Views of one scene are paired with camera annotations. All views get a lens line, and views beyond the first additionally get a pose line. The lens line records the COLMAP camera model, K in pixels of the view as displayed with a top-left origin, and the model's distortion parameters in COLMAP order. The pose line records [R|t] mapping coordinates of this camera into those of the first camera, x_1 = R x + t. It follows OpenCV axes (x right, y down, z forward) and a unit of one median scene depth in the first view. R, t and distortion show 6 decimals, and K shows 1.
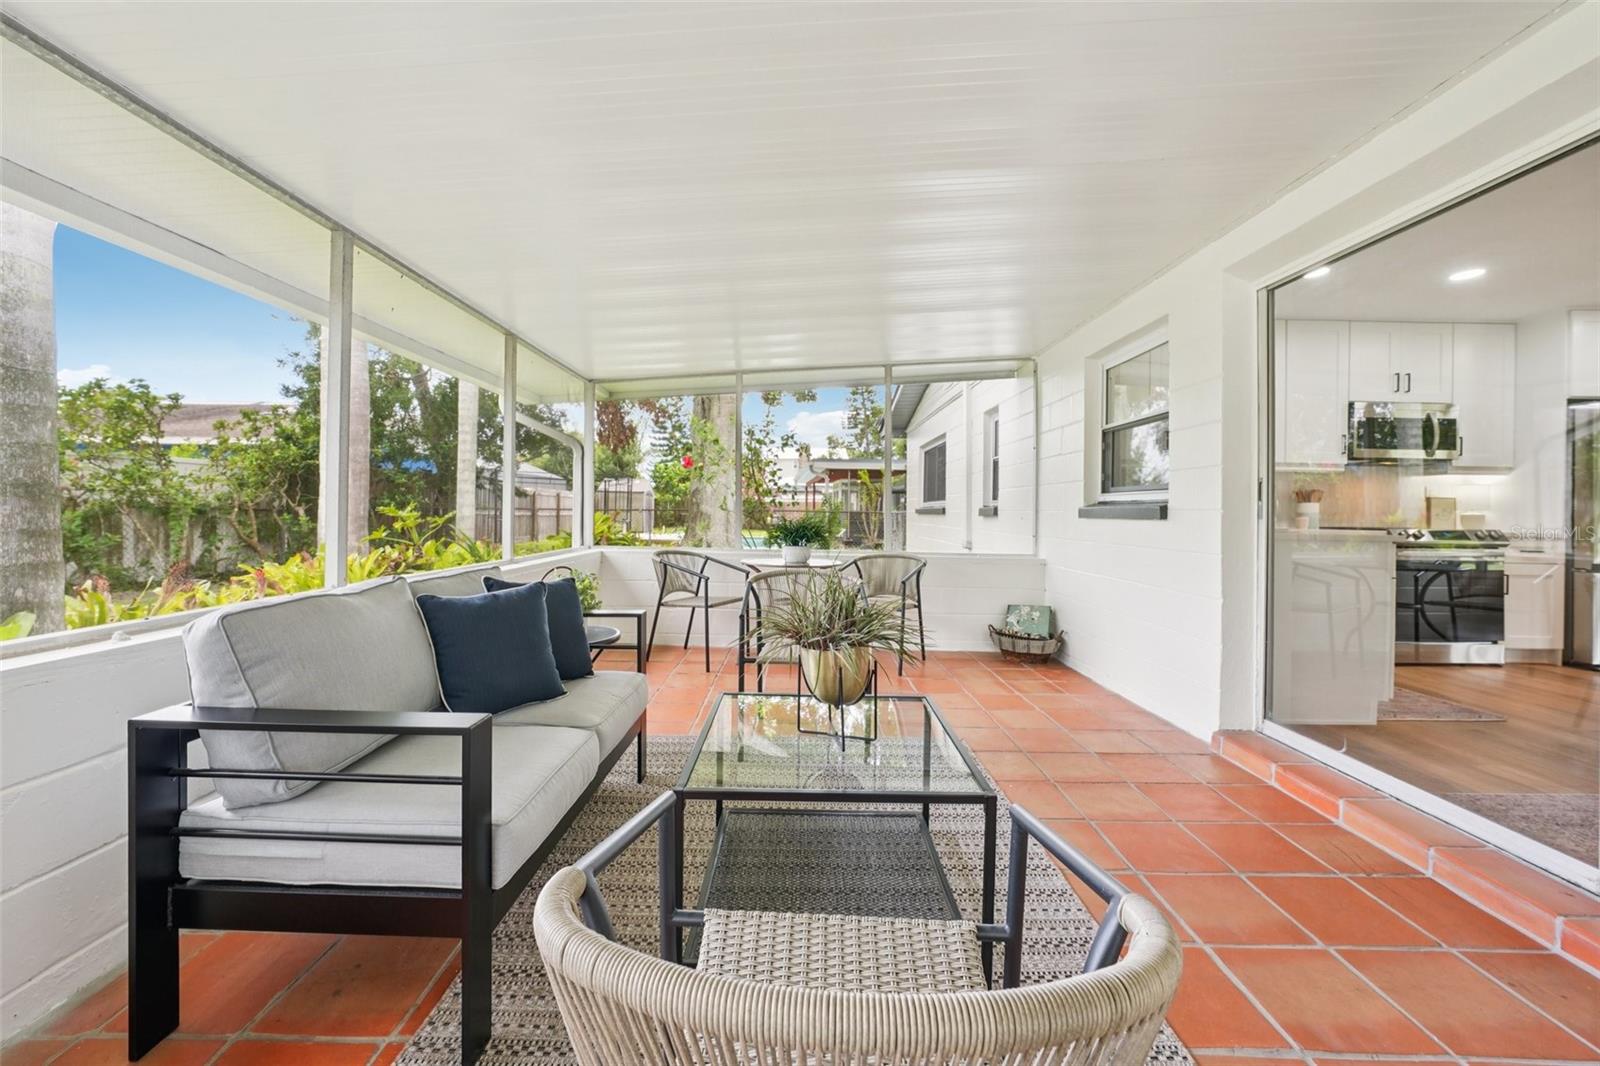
lens RADIAL K [[617.3, 0, 790.9], [0, 617.3, 509.0], [0, 0, 1]] dist [-0.008542, -0.000107]
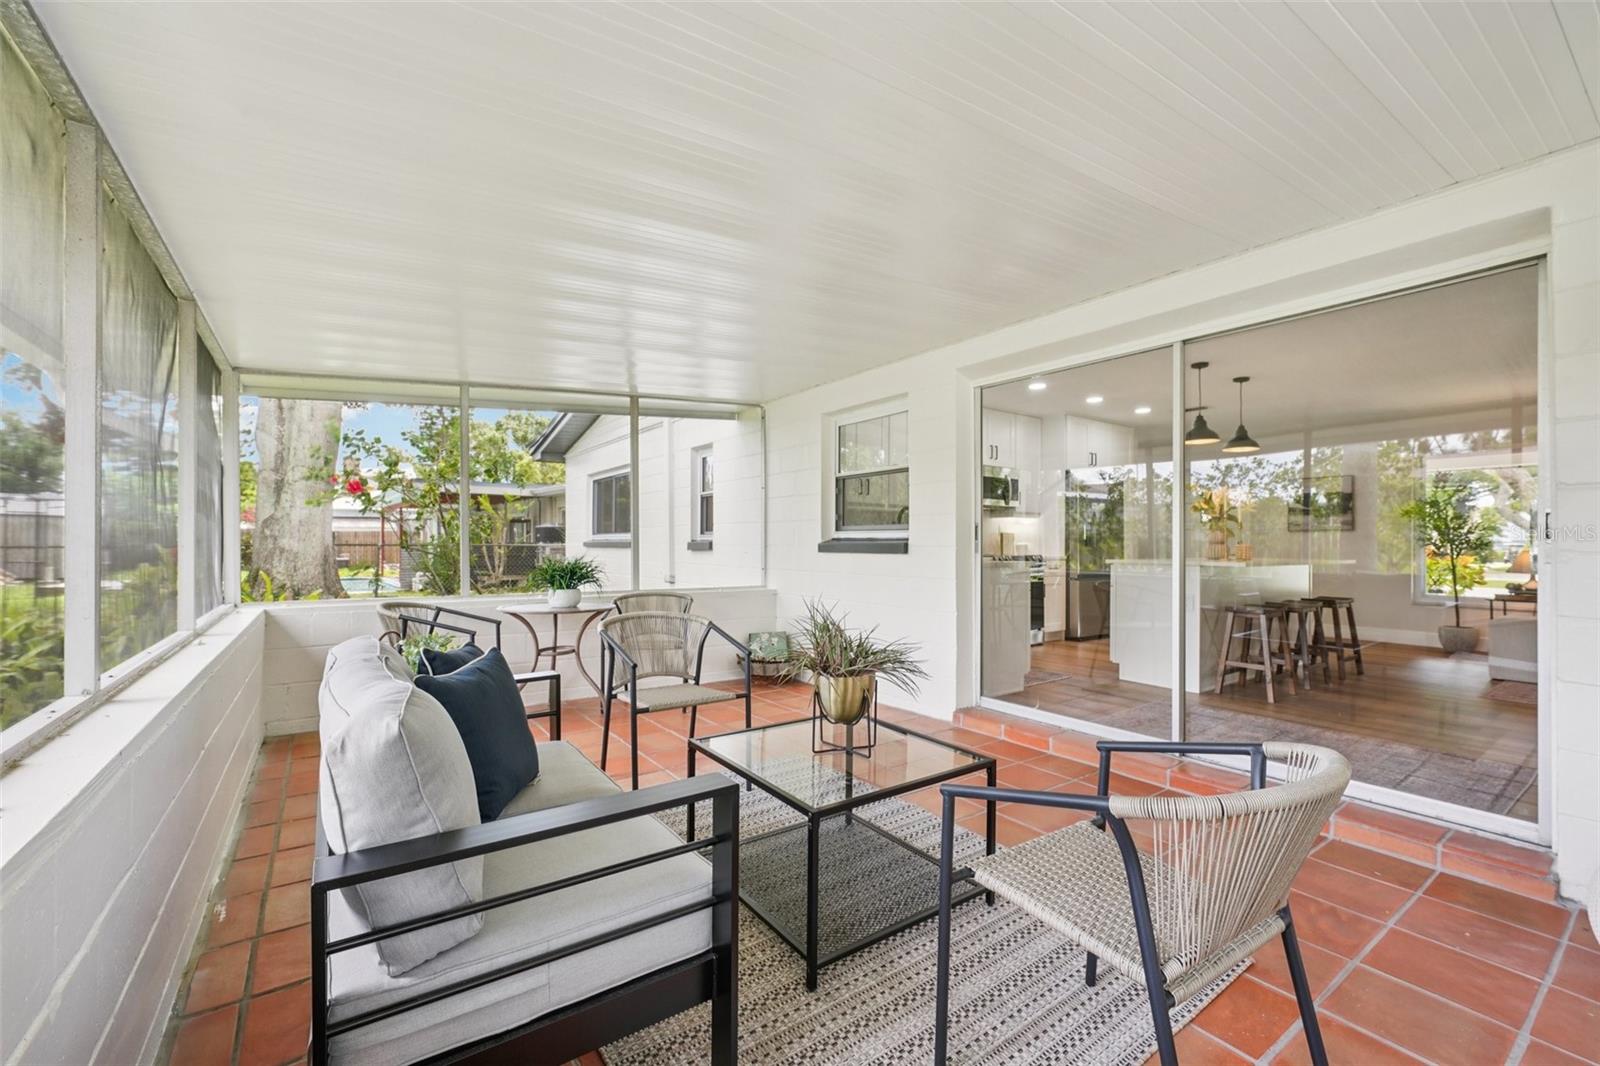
lens RADIAL K [[665.8, 0, 799.1], [0, 665.8, 538.8], [0, 0, 1]] dist [0.001339, 0.000112]
pose [[0.810177, -0.007224, 0.586140, -0.284294], [0.006410, 0.999973, 0.003463, -0.014645], [-0.586150, 0.000951, 0.810202, 0.010192]]
